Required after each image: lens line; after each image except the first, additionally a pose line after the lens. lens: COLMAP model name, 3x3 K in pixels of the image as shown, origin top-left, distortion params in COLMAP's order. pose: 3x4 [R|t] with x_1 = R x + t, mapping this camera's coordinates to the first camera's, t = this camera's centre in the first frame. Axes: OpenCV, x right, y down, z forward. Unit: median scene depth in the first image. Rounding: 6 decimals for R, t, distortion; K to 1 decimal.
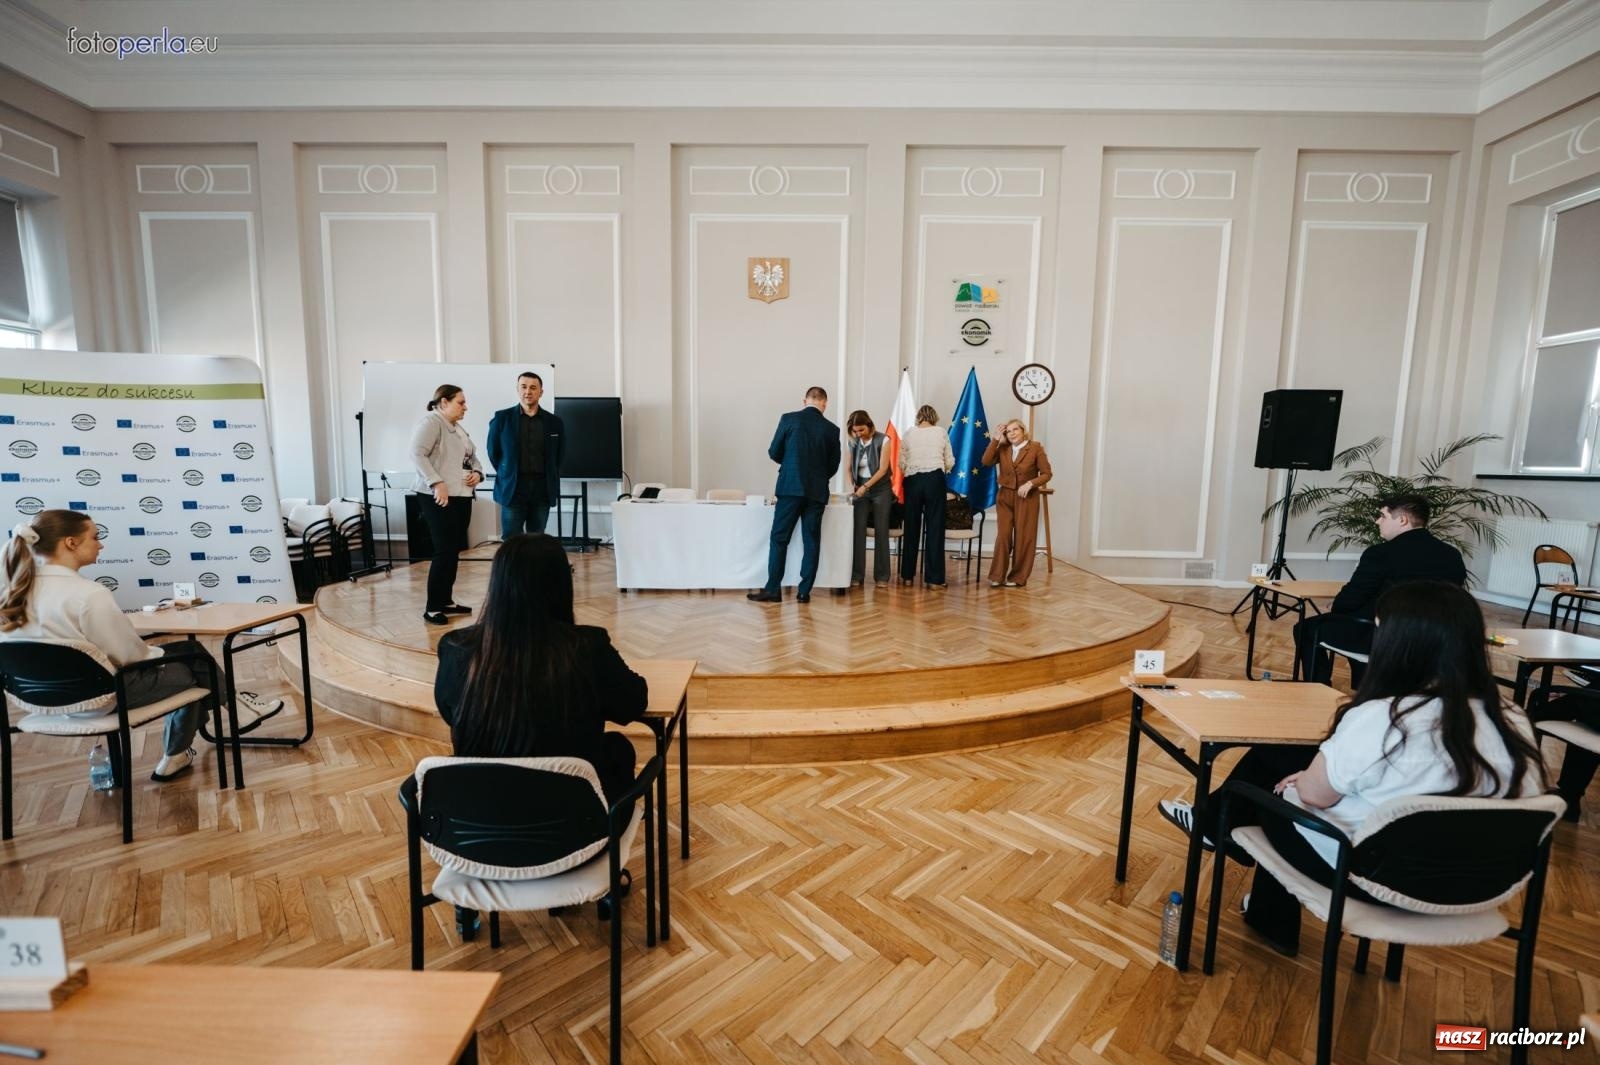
lens RADIAL K [[667.2, 0, 798.1], [0, 667.2, 539.3], [0, 0, 1]] dist [-0.001742, -0.000172]
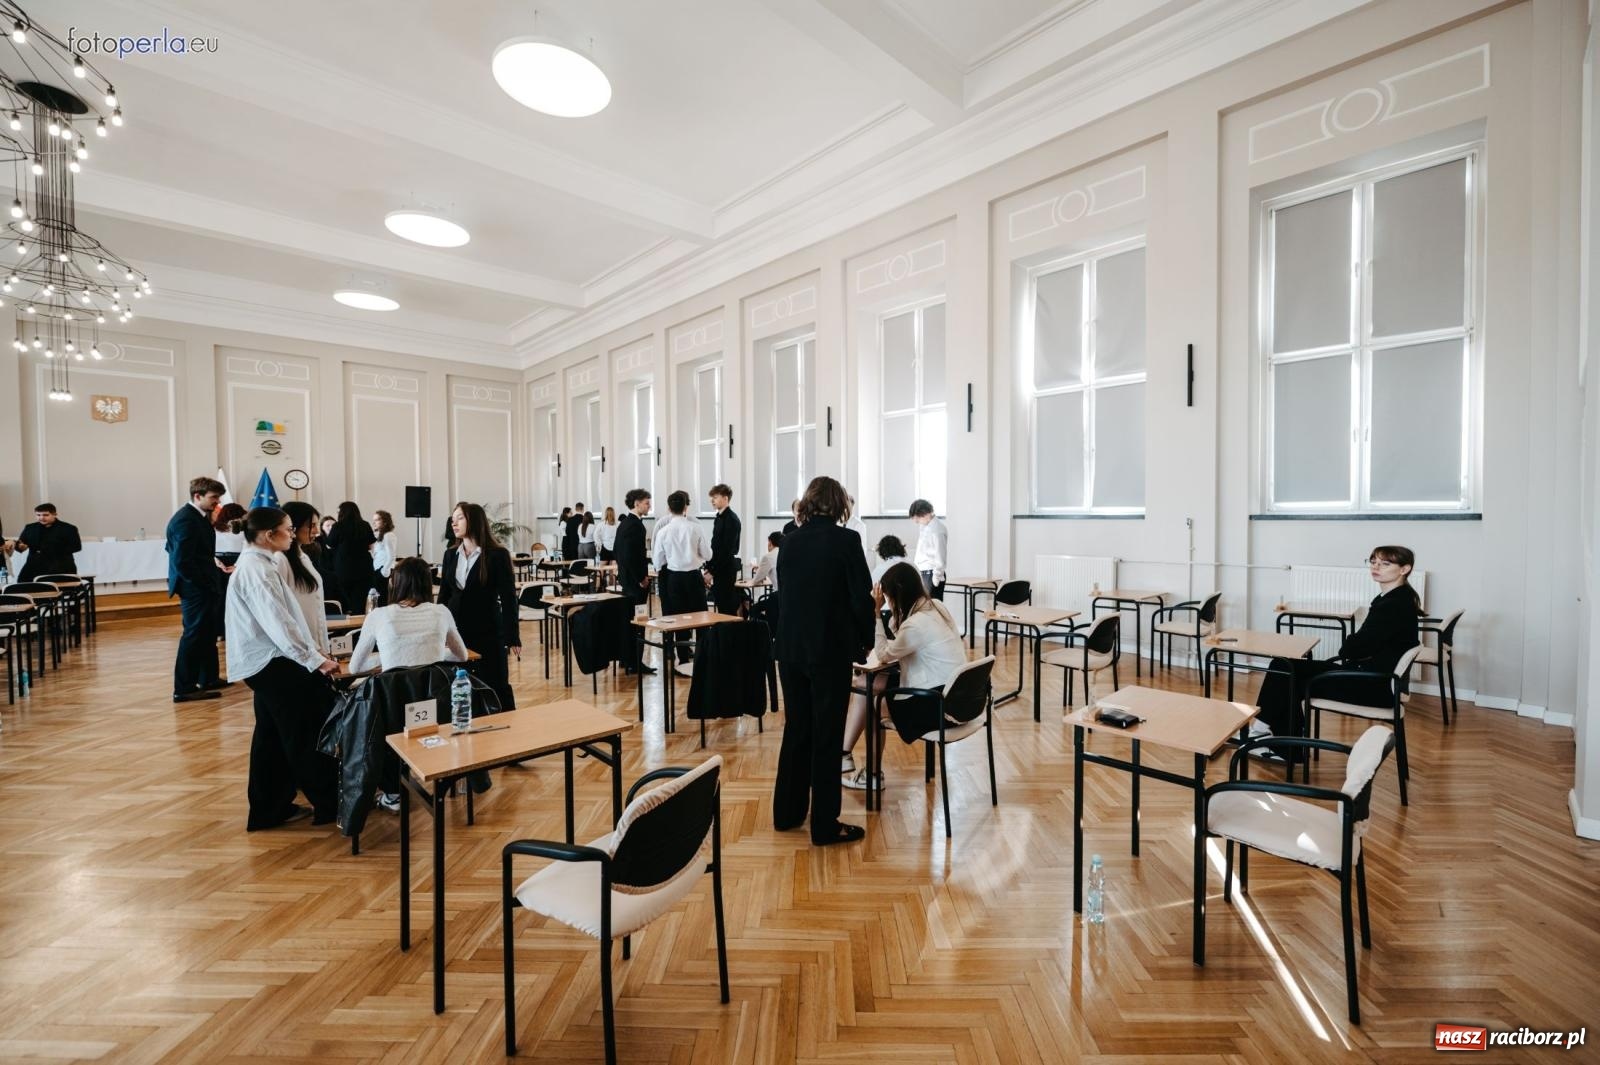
lens RADIAL K [[667.2, 0, 798.5], [0, 667.2, 534.9], [0, 0, 1]] dist [-0.001742, -0.000172]
pose [[0.725205, -0.042532, 0.687218, 0.046292], [0.092990, 0.994996, -0.036550, 0.137374], [-0.682225, 0.090410, 0.725531, -1.333098]]
